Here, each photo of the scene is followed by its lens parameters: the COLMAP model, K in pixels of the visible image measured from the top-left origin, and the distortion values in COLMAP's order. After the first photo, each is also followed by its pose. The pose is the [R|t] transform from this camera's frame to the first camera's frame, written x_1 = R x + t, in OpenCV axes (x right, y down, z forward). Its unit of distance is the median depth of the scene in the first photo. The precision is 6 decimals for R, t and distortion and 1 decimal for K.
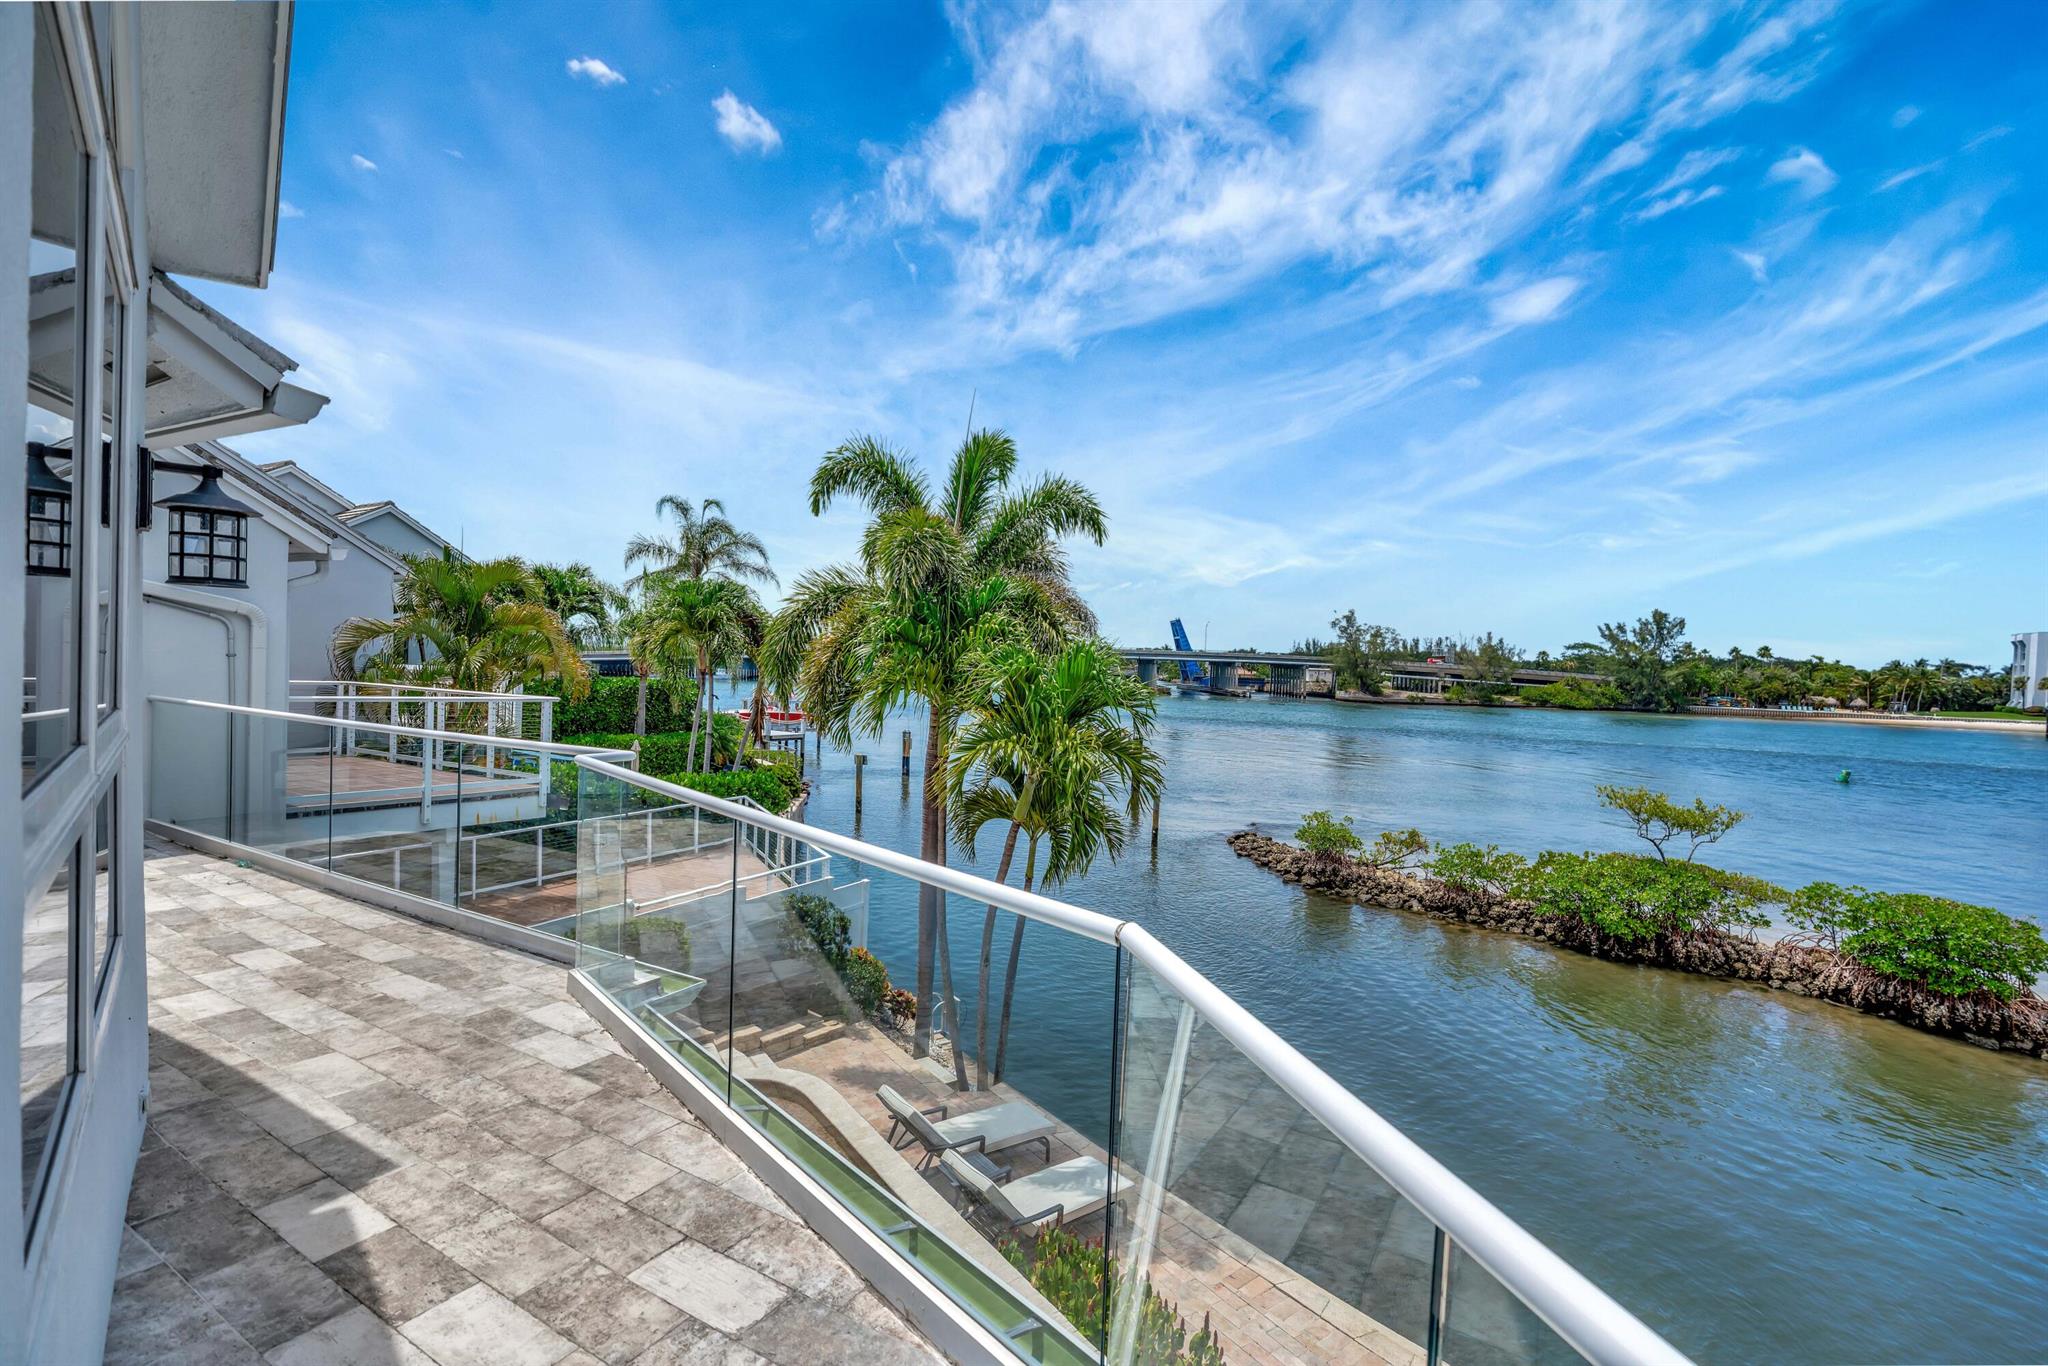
lens RADIAL K [[909.7, 0, 1026.6], [0, 909.7, 688.0], [0, 0, 1]] dist [-0.015257, 0.006786]
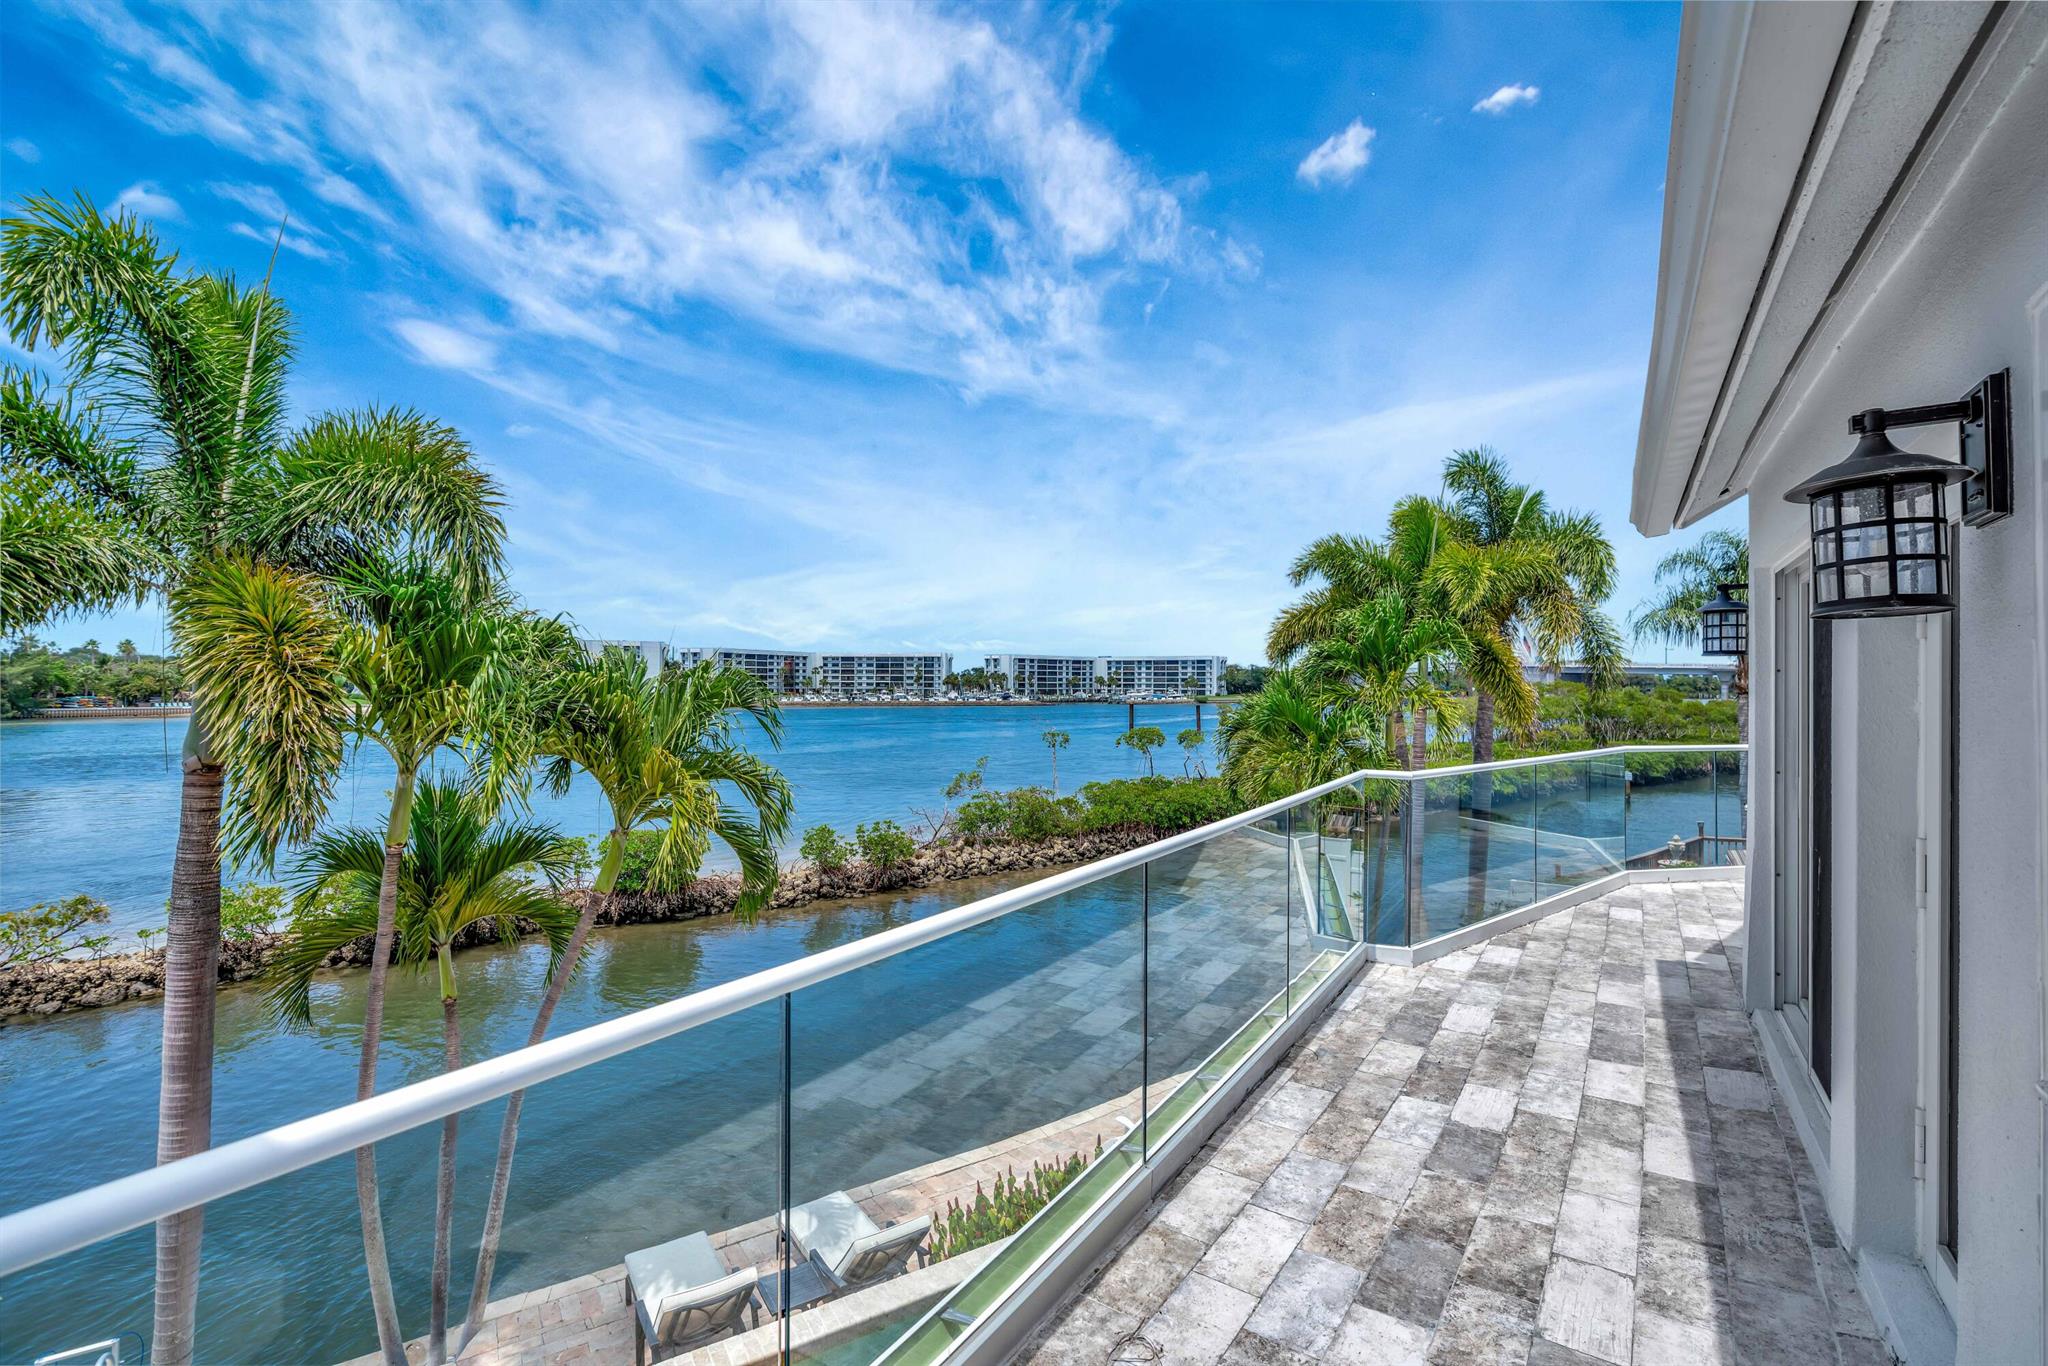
lens RADIAL K [[906.6, 0, 1027.5], [0, 906.6, 686.3], [0, 0, 1]] dist [-0.016104, 0.006871]
pose [[0.068113, -0.033410, 0.997118, -0.237112], [0.028053, 0.999108, 0.031560, -0.013286], [-0.997283, 0.025823, 0.068990, 0.193730]]
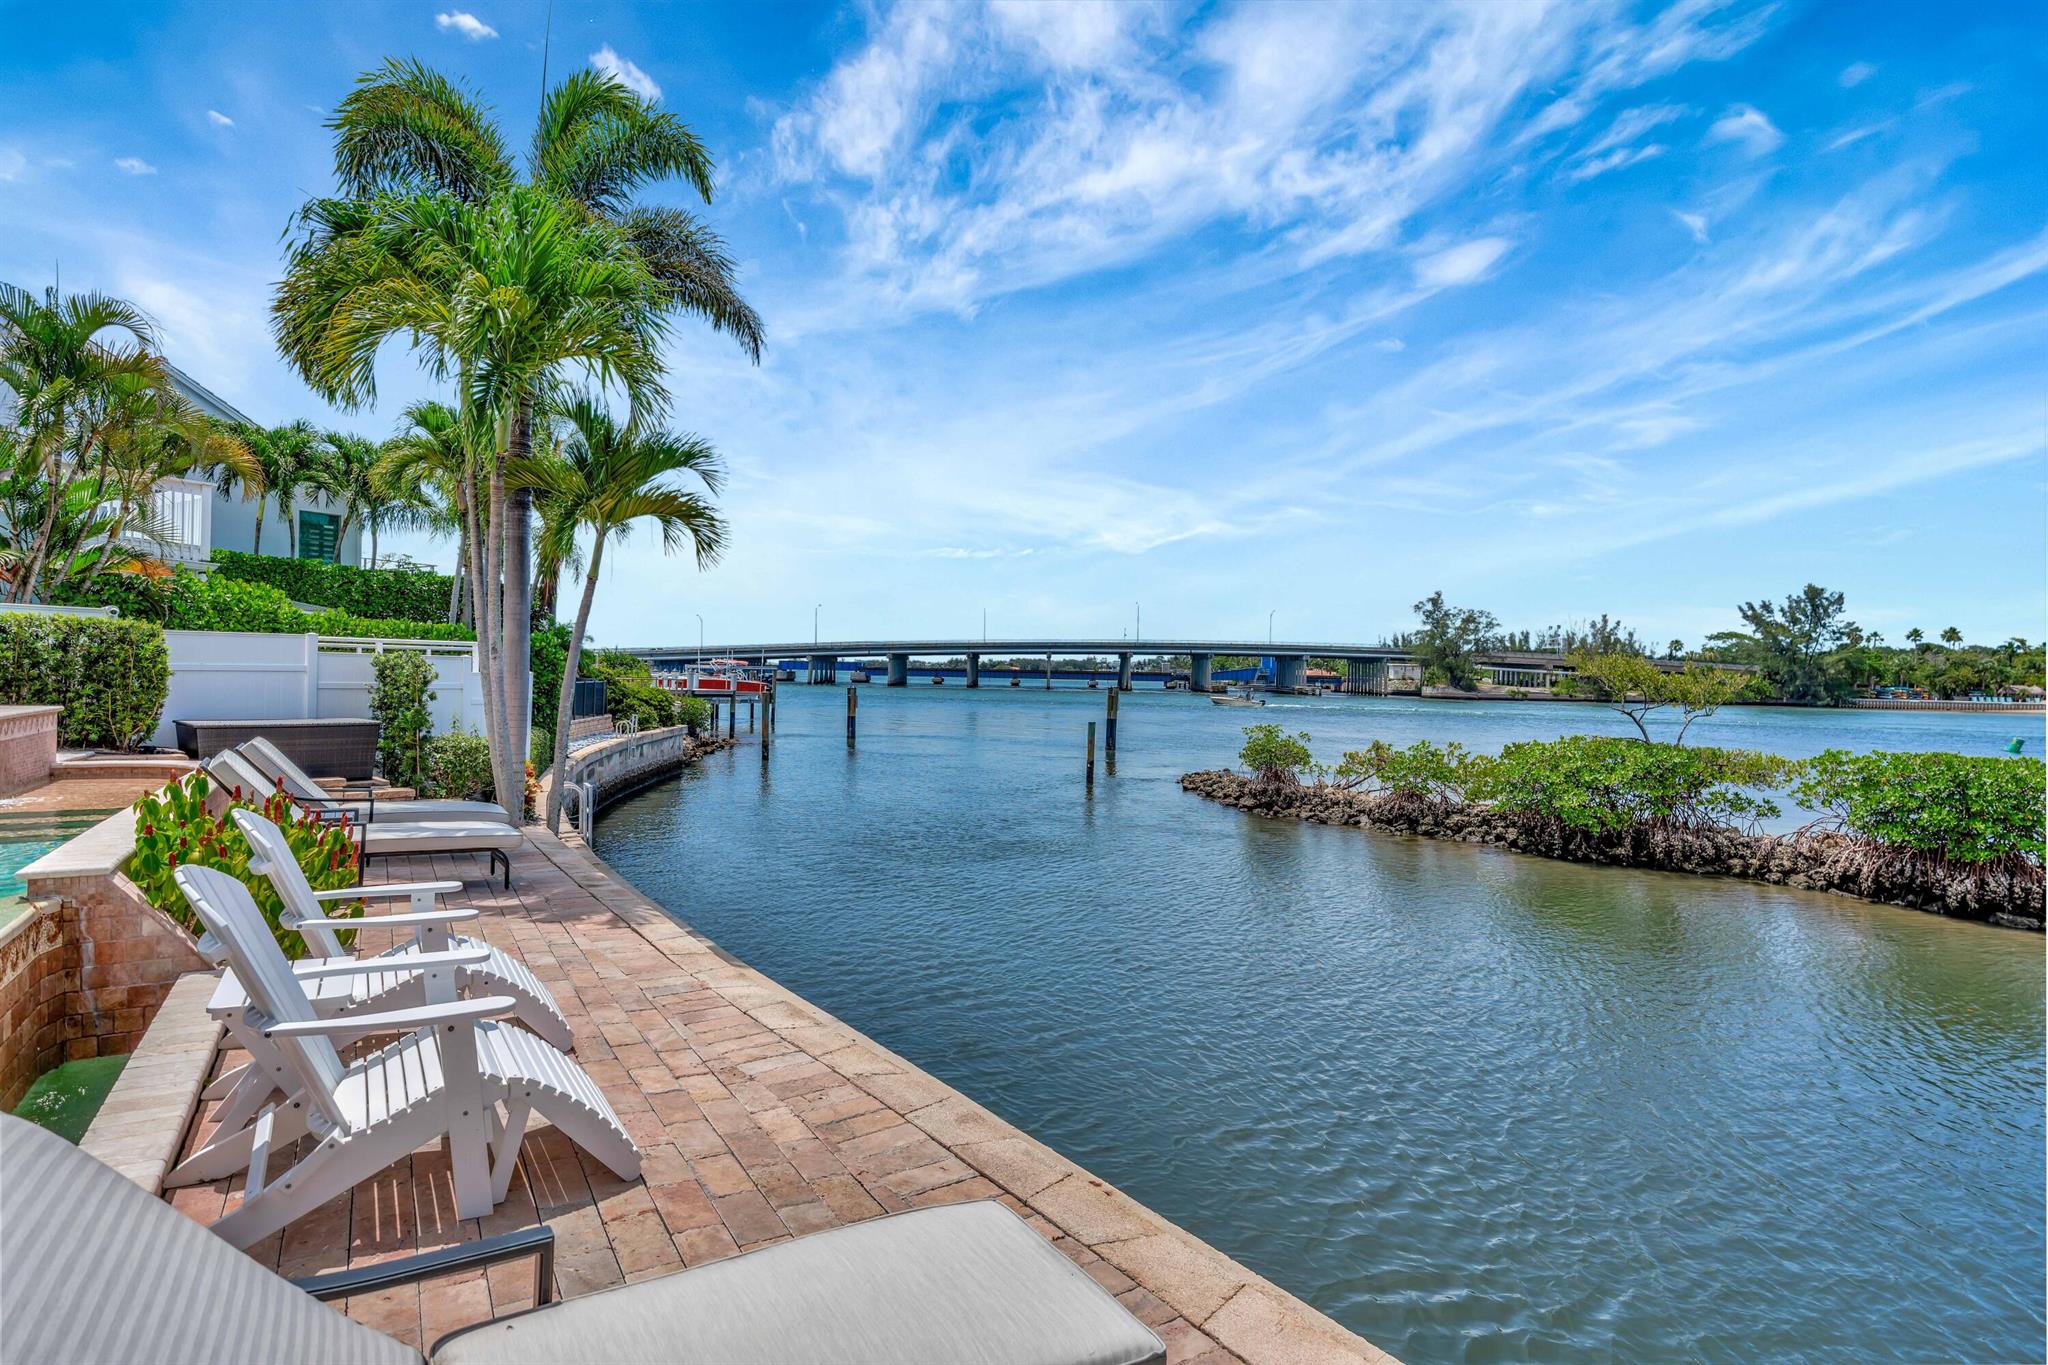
lens RADIAL K [[1031.7, 0, 1023.6], [0, 1031.7, 672.9], [0, 0, 1]] dist [-0.004055, 0.001545]
pose [[0.998171, -0.012619, -0.059125, 0.164696], [0.010774, 0.999448, -0.031418, 0.121896], [0.059488, 0.030723, 0.997756, 0.041216]]
